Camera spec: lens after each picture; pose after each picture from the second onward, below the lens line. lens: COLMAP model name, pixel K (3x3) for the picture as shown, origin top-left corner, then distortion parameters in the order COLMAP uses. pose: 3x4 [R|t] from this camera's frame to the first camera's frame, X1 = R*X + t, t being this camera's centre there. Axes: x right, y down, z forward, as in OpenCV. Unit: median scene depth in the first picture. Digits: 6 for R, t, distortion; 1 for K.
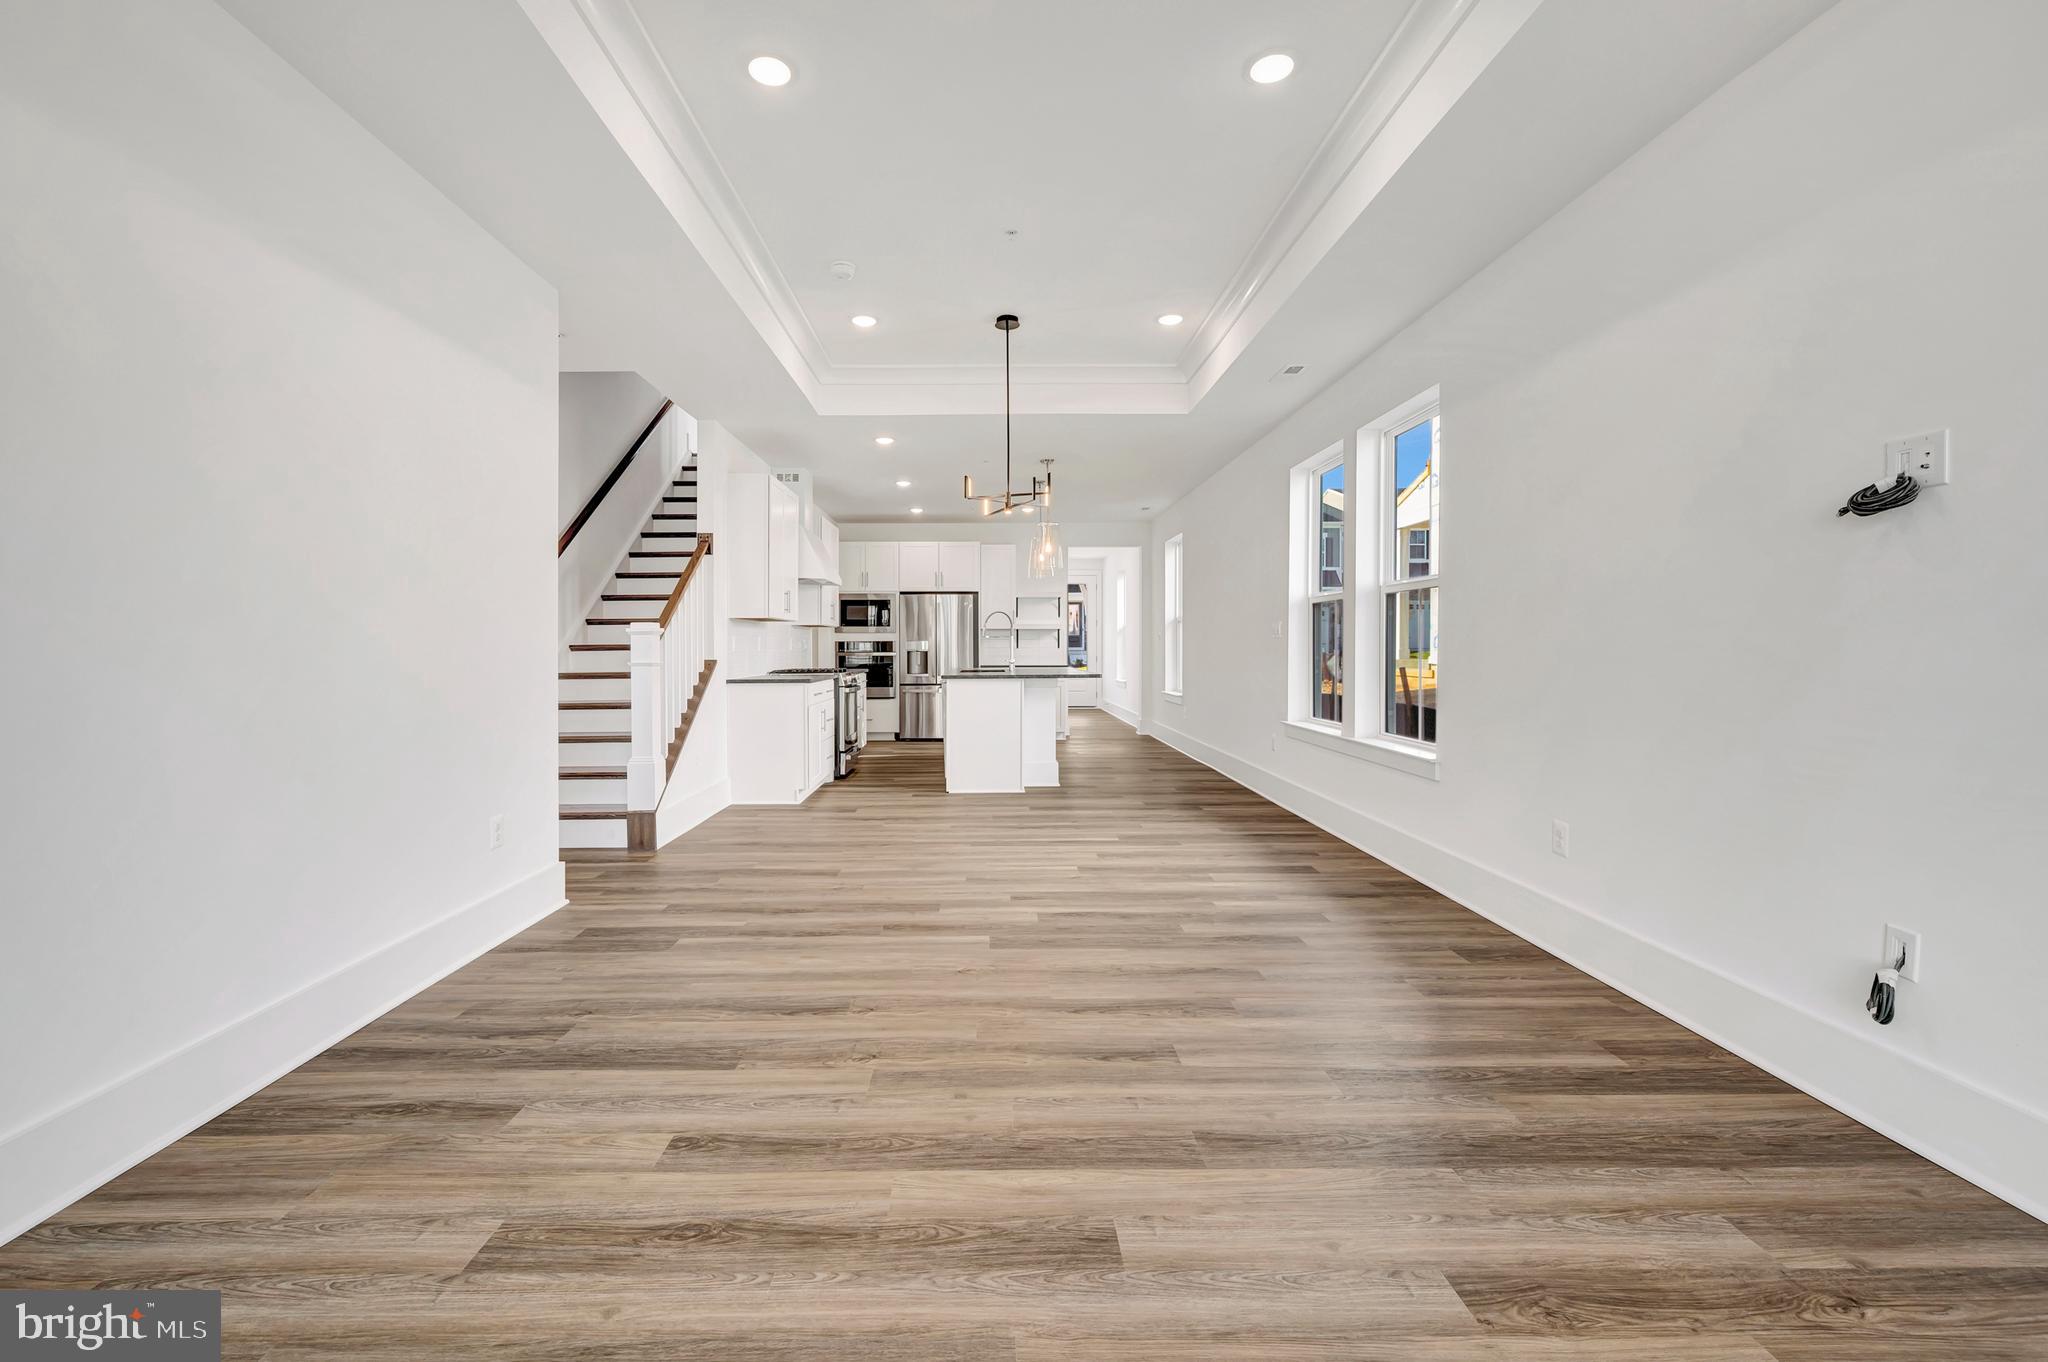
lens RADIAL K [[833.0, 0, 1000.7], [0, 833.0, 673.2], [0, 0, 1]] dist [0.002707, 0.000186]
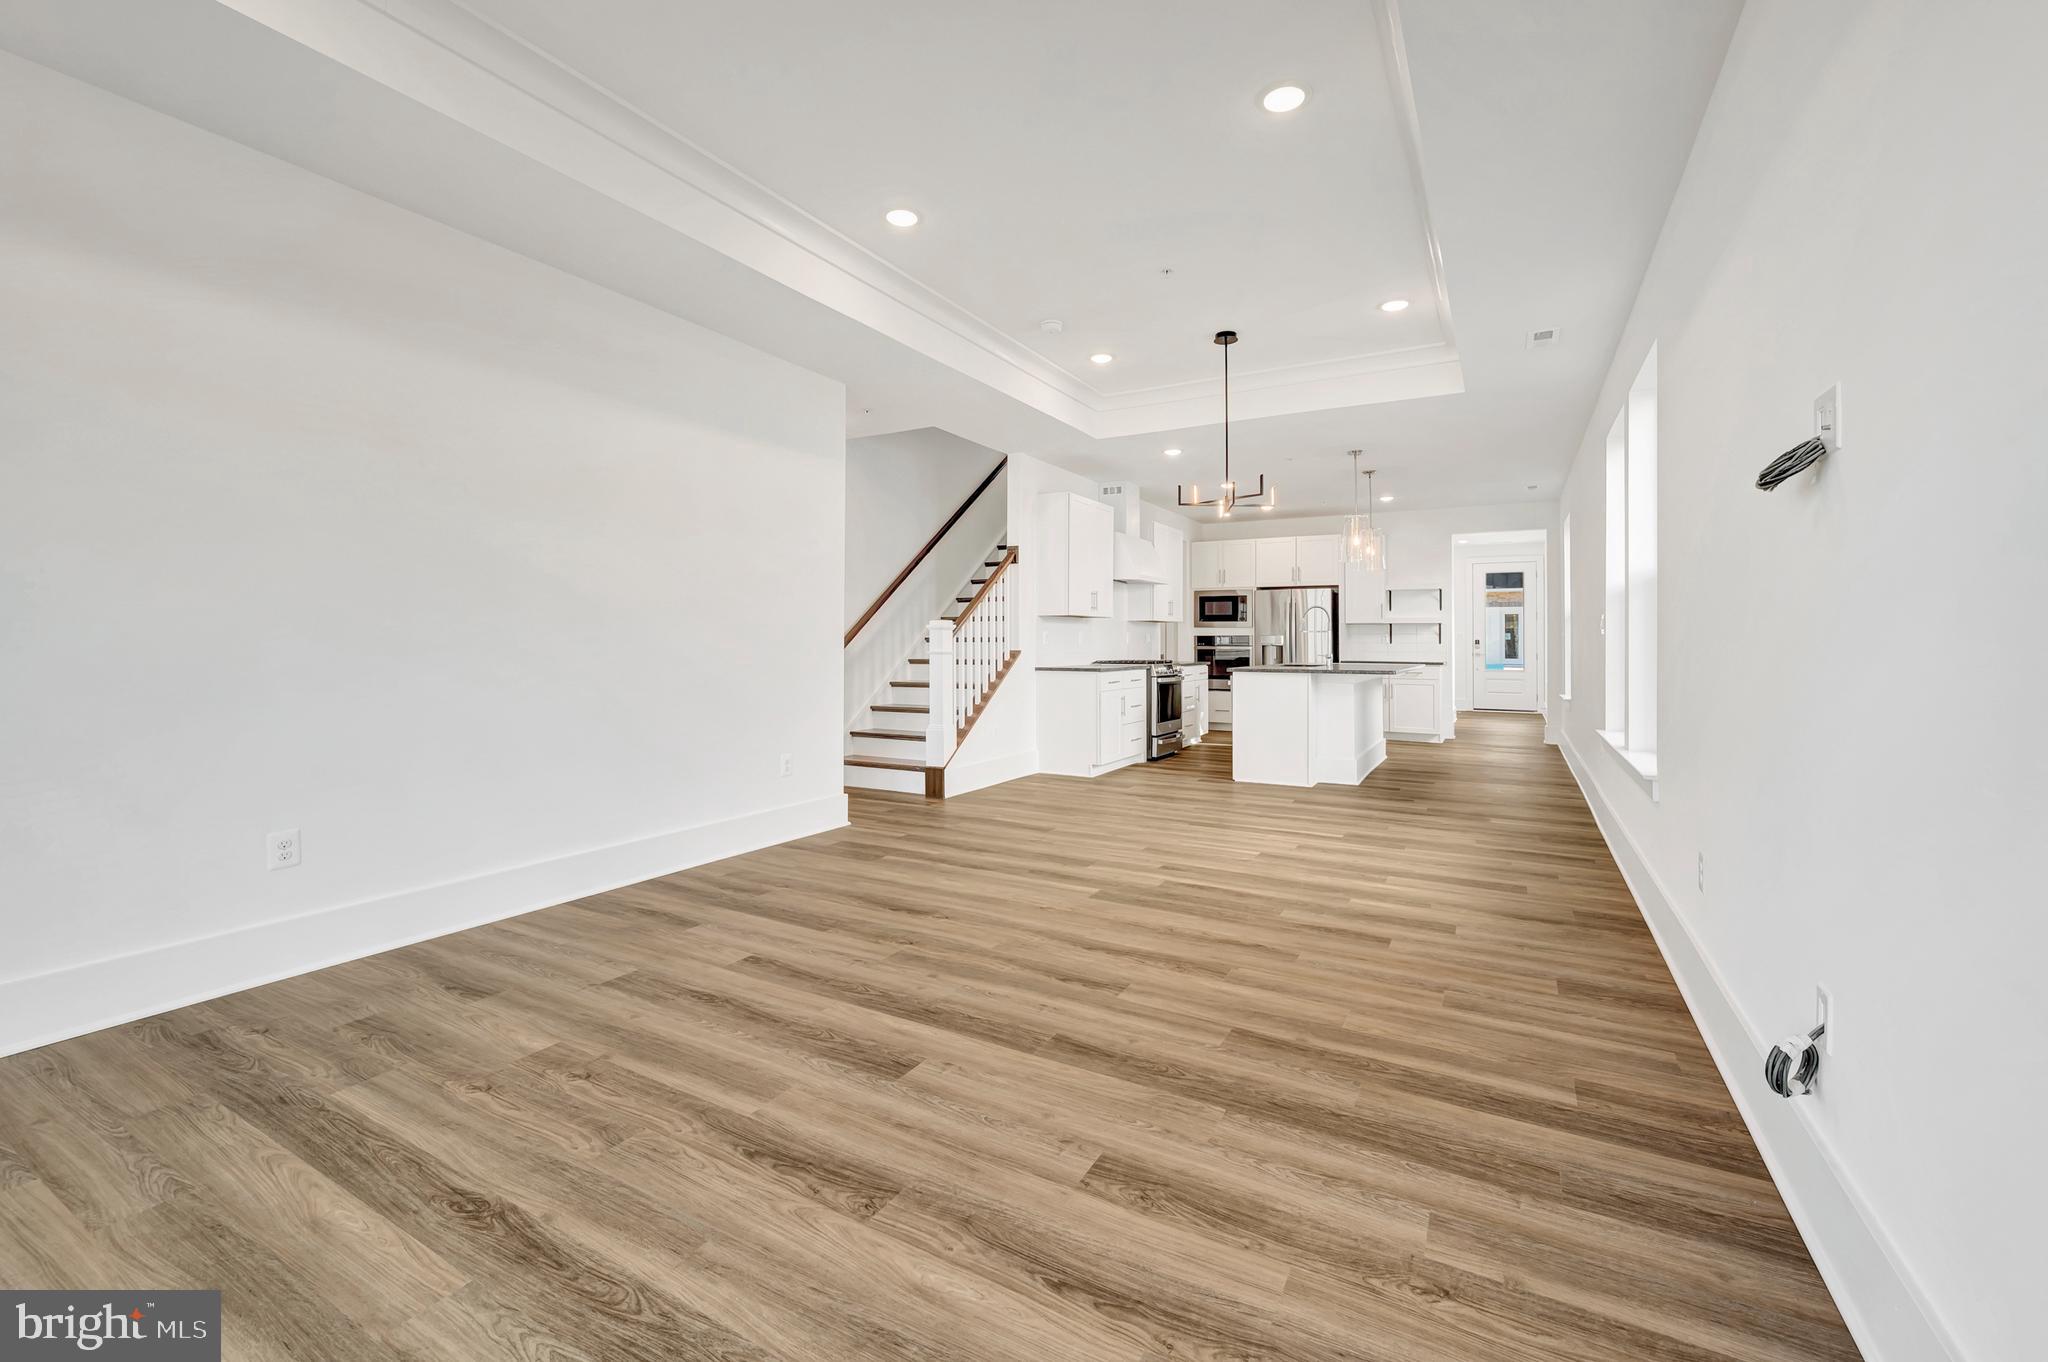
lens RADIAL K [[833.0, 0, 1038.2], [0, 833.0, 637.7], [0, 0, 1]] dist [0.002707, 0.000186]
pose [[0.872099, 0.002897, -0.489320, 0.591905], [-0.021074, 0.999277, -0.031643, 0.007891], [0.488875, 0.037908, 0.871530, -0.071016]]
